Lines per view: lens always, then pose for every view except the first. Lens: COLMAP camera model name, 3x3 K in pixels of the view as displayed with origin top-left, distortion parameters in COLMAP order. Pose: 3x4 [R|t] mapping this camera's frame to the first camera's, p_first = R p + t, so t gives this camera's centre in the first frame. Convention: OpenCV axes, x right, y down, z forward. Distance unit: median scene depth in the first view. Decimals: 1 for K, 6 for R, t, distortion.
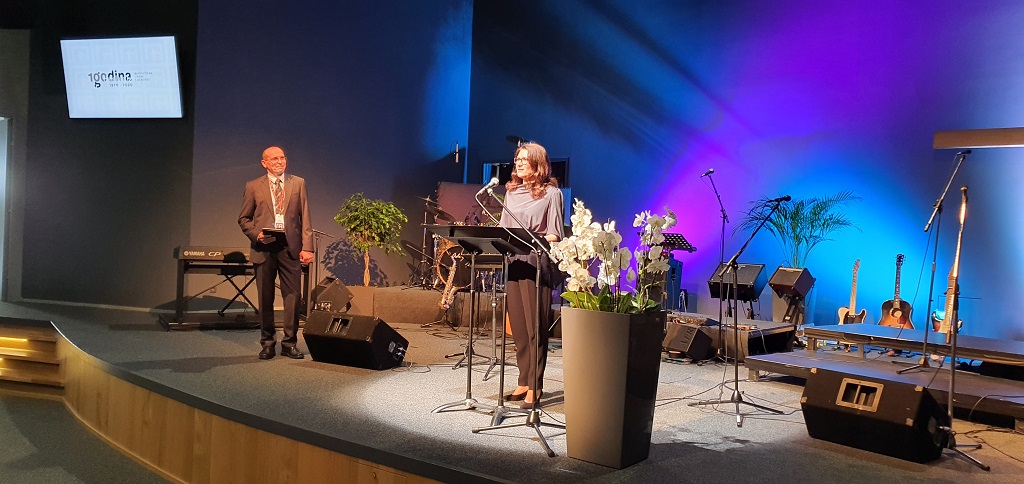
lens RADIAL K [[698.9, 0, 512.0], [0, 698.9, 242.0], [0, 0, 1]] dist [0.035244, -0.001204]
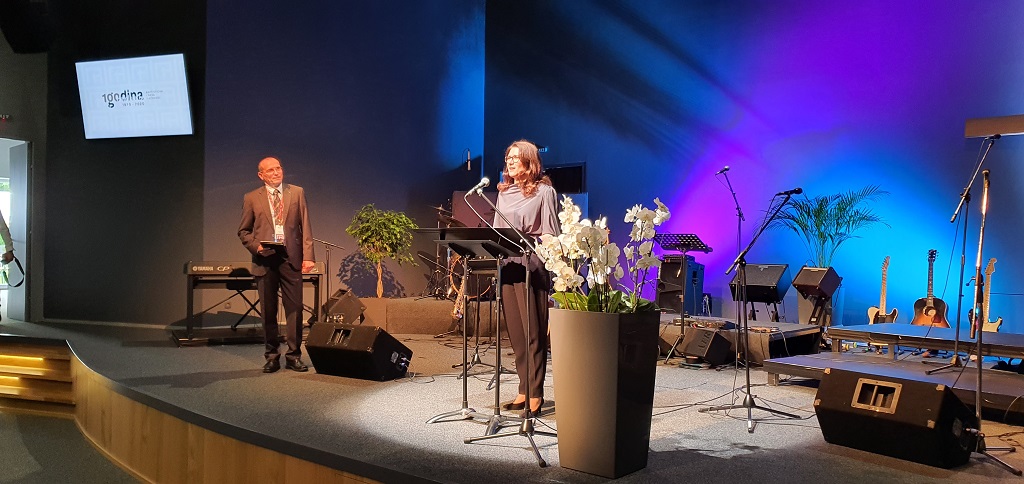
lens RADIAL K [[702.3, 0, 510.1], [0, 702.3, 245.8], [0, 0, 1]] dist [0.033003, 0.001939]
pose [[0.998516, -0.028661, -0.046301, 0.038479], [0.028149, 0.999536, -0.011671, 0.010437], [0.046614, 0.010350, 0.998859, 0.026088]]
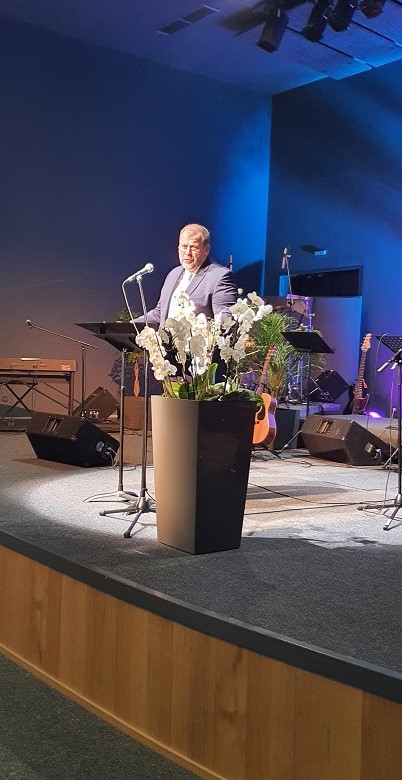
lens RADIAL K [[707.3, 0, 201.0], [0, 707.3, 390.0], [0, 0, 1]] dist [0.007043, 0.001689]
pose [[0.967605, 0.001989, -0.252462, 0.238426], [0.006900, 0.999387, 0.034320, 0.029598], [0.252375, -0.034950, 0.966998, 0.017087]]
